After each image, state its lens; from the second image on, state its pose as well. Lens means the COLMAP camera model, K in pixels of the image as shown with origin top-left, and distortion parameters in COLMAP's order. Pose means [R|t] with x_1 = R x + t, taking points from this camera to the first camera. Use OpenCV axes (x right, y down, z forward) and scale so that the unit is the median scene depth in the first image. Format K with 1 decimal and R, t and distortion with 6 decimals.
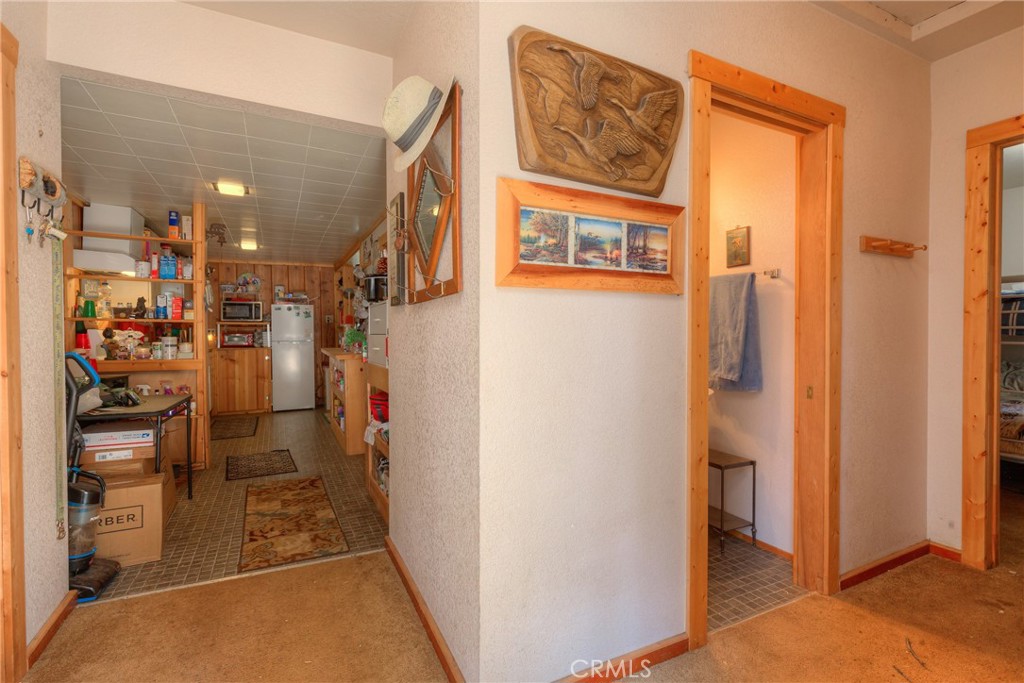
lens RADIAL K [[474.6, 0, 516.3], [0, 474.6, 336.4], [0, 0, 1]] dist [0.016690, 0.000396]
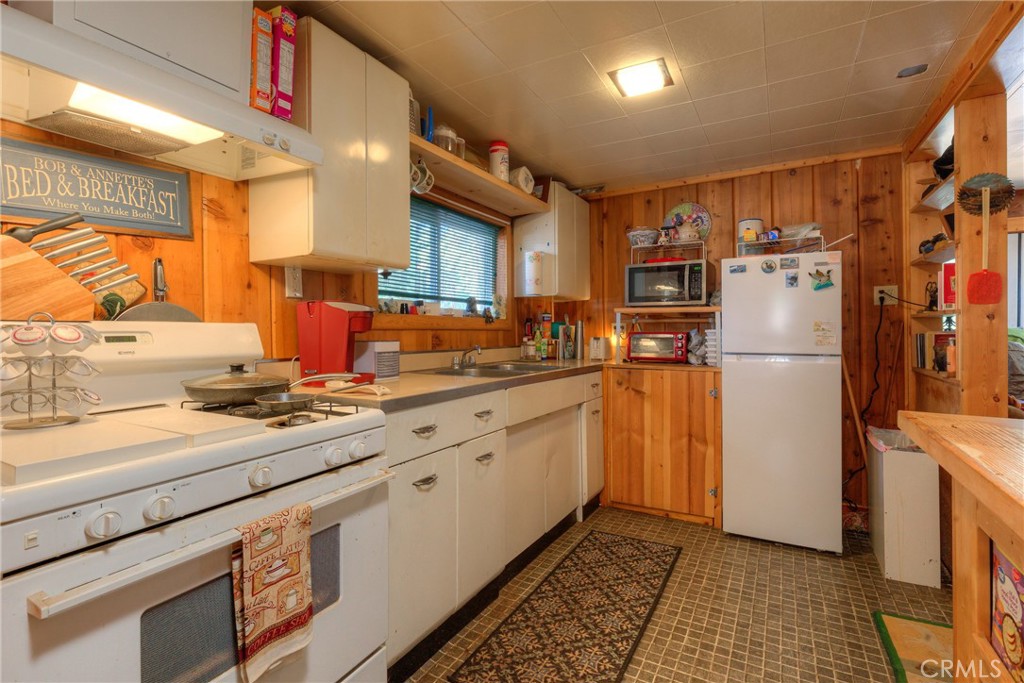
lens RADIAL K [[474.6, 0, 519.5], [0, 474.6, 333.3], [0, 0, 1]] dist [0.016690, 0.000396]
pose [[0.562323, 0.010314, -0.826853, -0.274352], [-0.009259, 0.999938, 0.006176, -0.006859], [0.826866, 0.004183, 0.562384, 0.624082]]
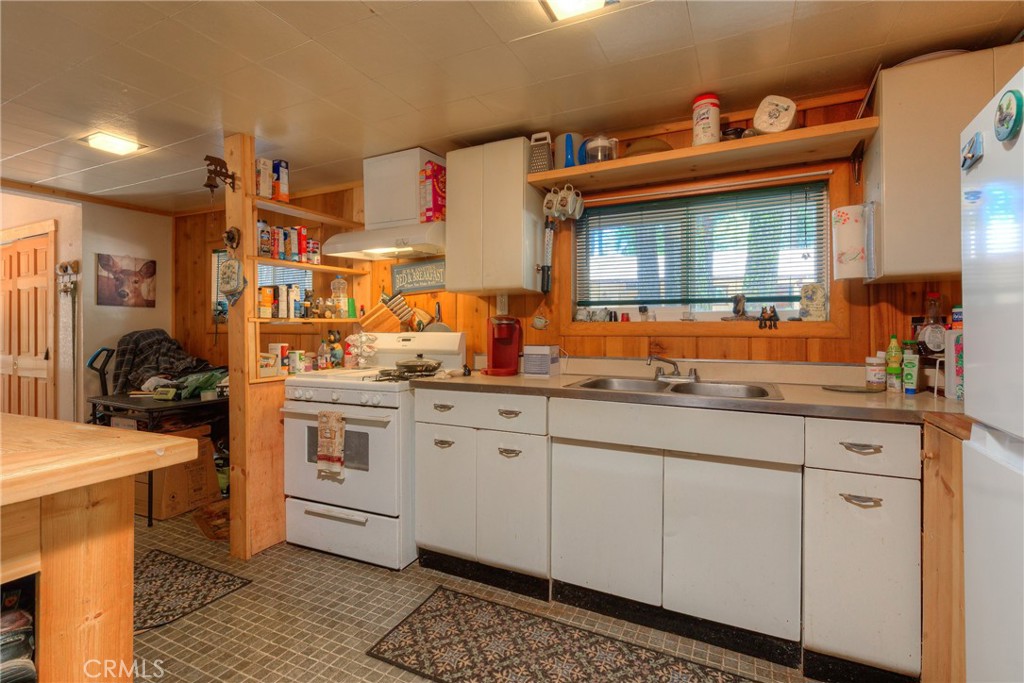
lens RADIAL K [[474.6, 0, 518.9], [0, 474.6, 334.3], [0, 0, 1]] dist [0.016690, 0.000396]
pose [[-0.792701, 0.003849, -0.609598, -0.363306], [-0.003188, 0.999940, 0.010458, -0.015273], [0.609602, 0.010233, -0.792642, 1.248448]]
